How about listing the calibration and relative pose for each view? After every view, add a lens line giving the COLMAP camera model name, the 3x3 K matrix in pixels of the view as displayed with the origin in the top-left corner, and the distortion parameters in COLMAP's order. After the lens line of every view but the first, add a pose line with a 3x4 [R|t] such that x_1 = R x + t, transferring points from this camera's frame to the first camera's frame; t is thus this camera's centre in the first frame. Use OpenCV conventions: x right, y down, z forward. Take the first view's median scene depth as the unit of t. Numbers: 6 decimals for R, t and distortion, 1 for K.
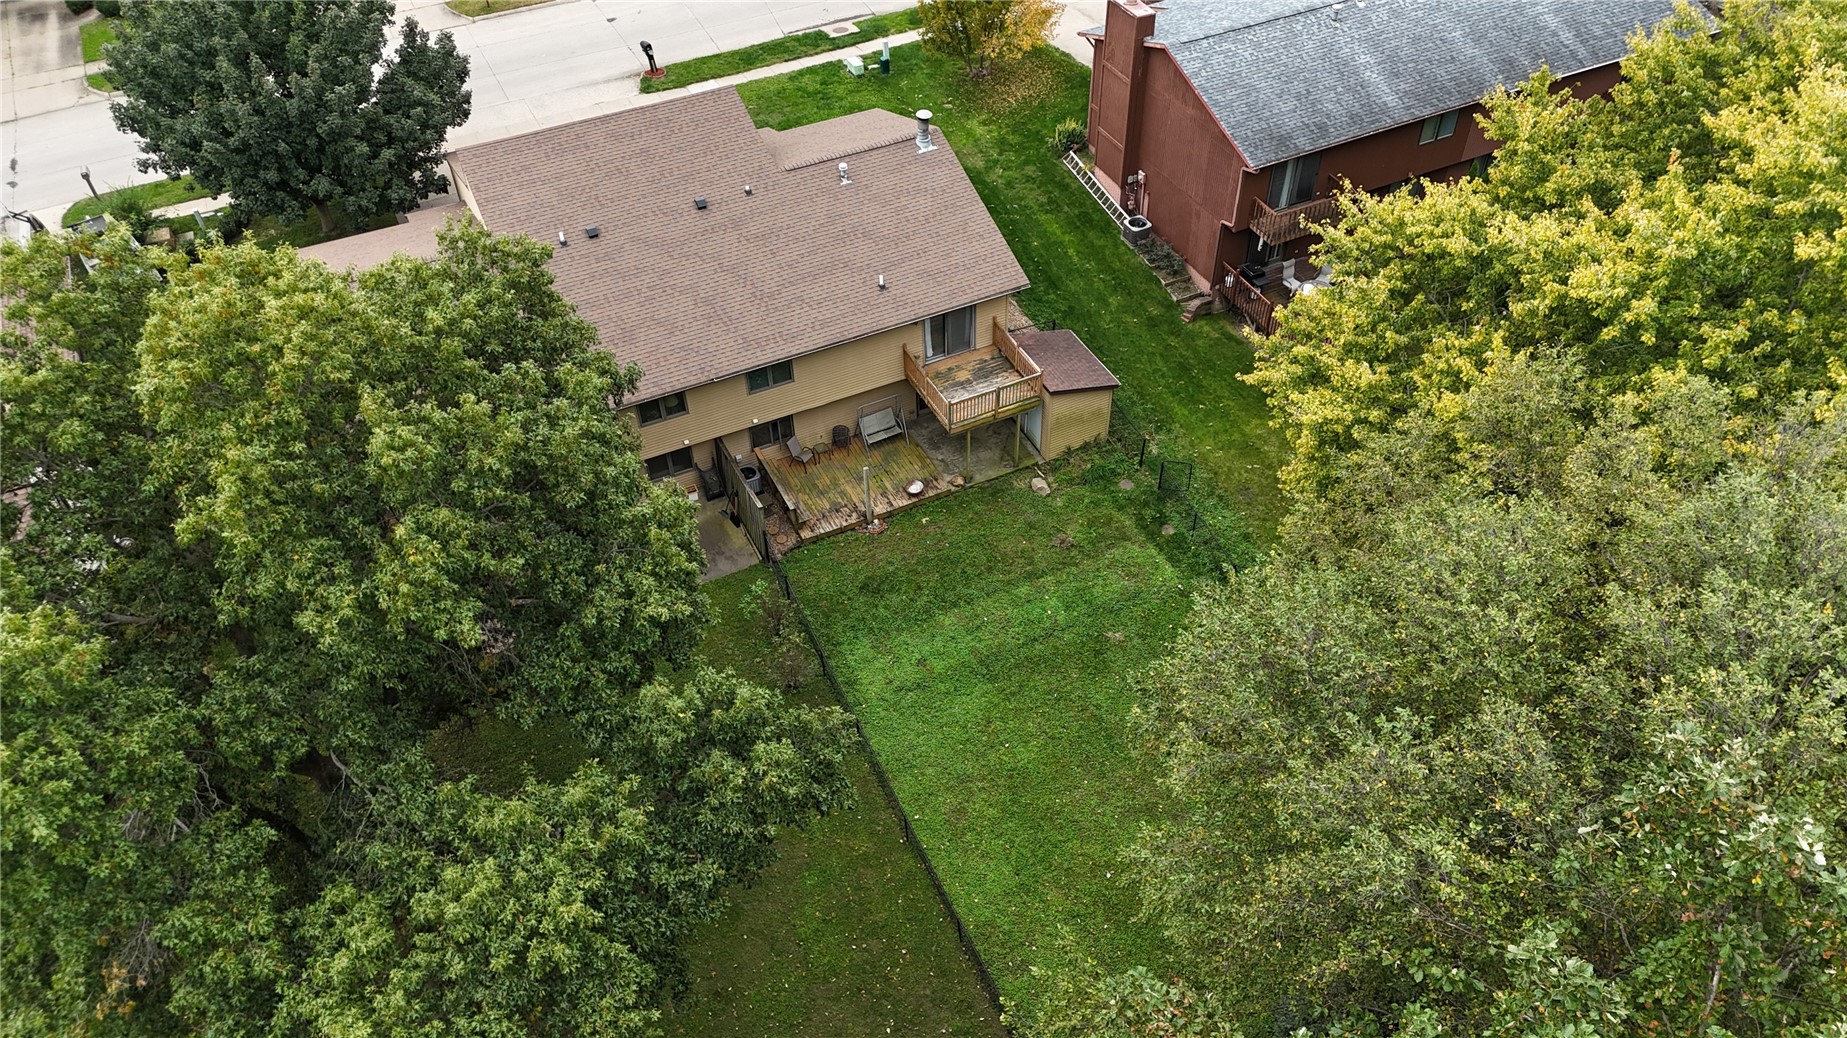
lens RADIAL K [[1373.7, 0, 923.5], [0, 1373.7, 519.0], [0, 0, 1]] dist [0.062313, -0.054037]
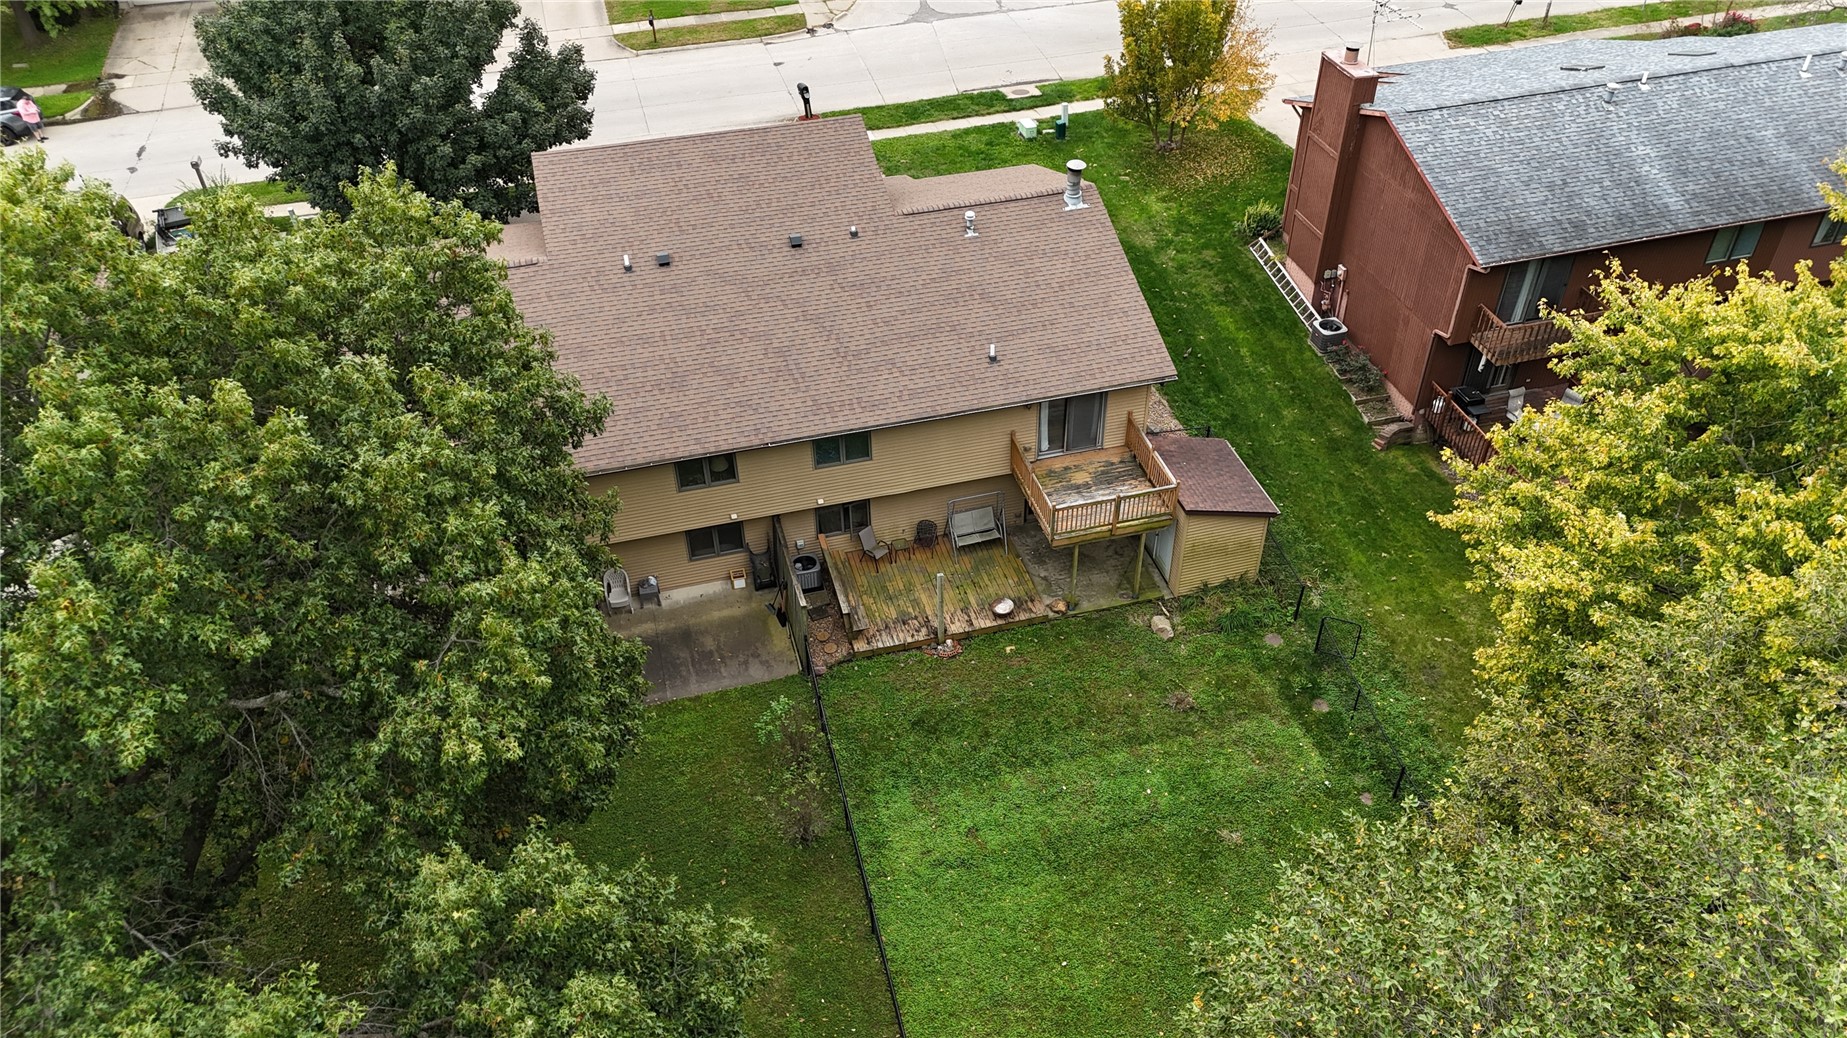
lens RADIAL K [[1359.4, 0, 923.6], [0, 1359.4, 502.0], [0, 0, 1]] dist [0.069534, -0.069184]
pose [[0.981876, 0.121987, -0.145047, 0.055265], [-0.134905, 0.987392, -0.082811, -0.011309], [0.133117, 0.100878, 0.985953, 0.196900]]
